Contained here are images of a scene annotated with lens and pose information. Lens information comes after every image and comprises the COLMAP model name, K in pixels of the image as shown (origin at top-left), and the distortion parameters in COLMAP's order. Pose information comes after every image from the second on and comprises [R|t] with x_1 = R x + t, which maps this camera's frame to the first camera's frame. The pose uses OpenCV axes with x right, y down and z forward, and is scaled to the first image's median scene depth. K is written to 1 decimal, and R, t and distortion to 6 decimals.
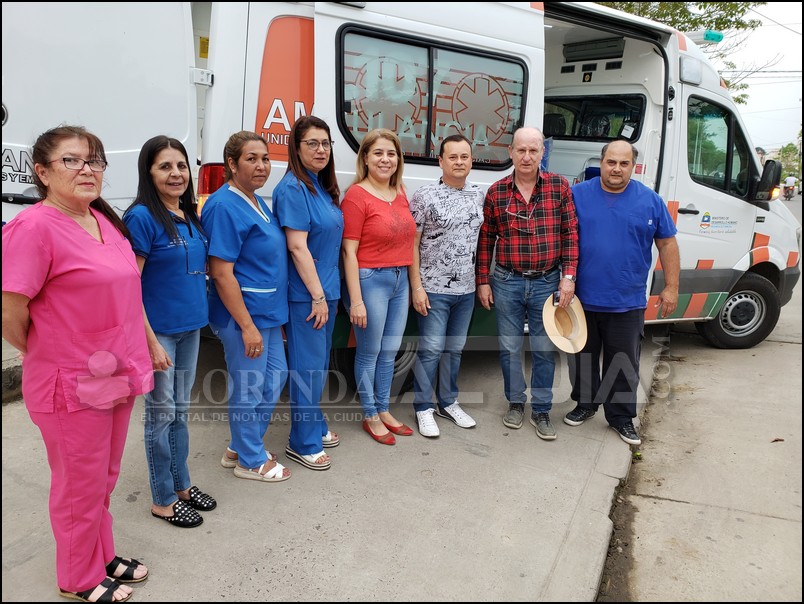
lens RADIAL K [[625.5, 0, 402.0], [0, 625.5, 302.0], [0, 0, 1]] dist [0.009592, 0.010606]
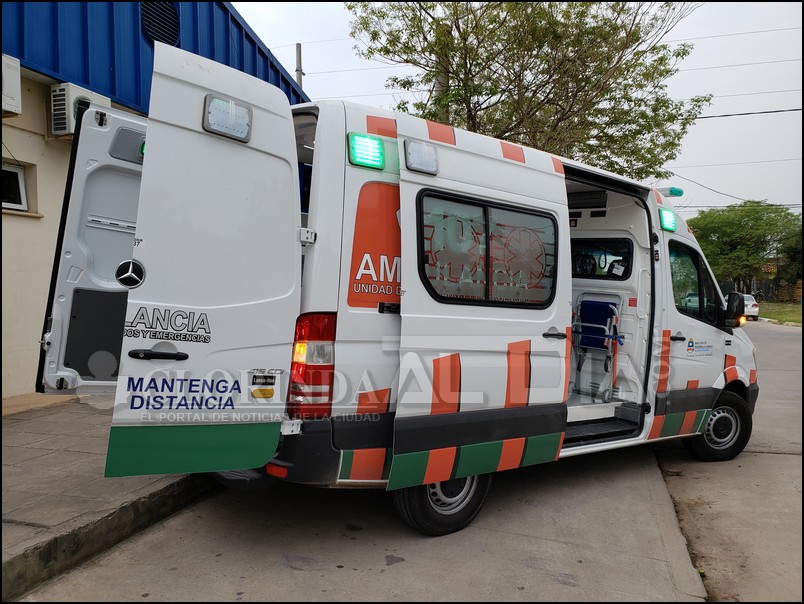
lens RADIAL K [[625.5, 0, 402.0], [0, 625.5, 302.0], [0, 0, 1]] dist [0.009592, 0.010606]
pose [[0.988976, -0.018678, 0.146891, -0.197392], [0.046161, 0.981466, -0.185992, -0.021955], [-0.140695, 0.190723, 0.971509, -0.036809]]
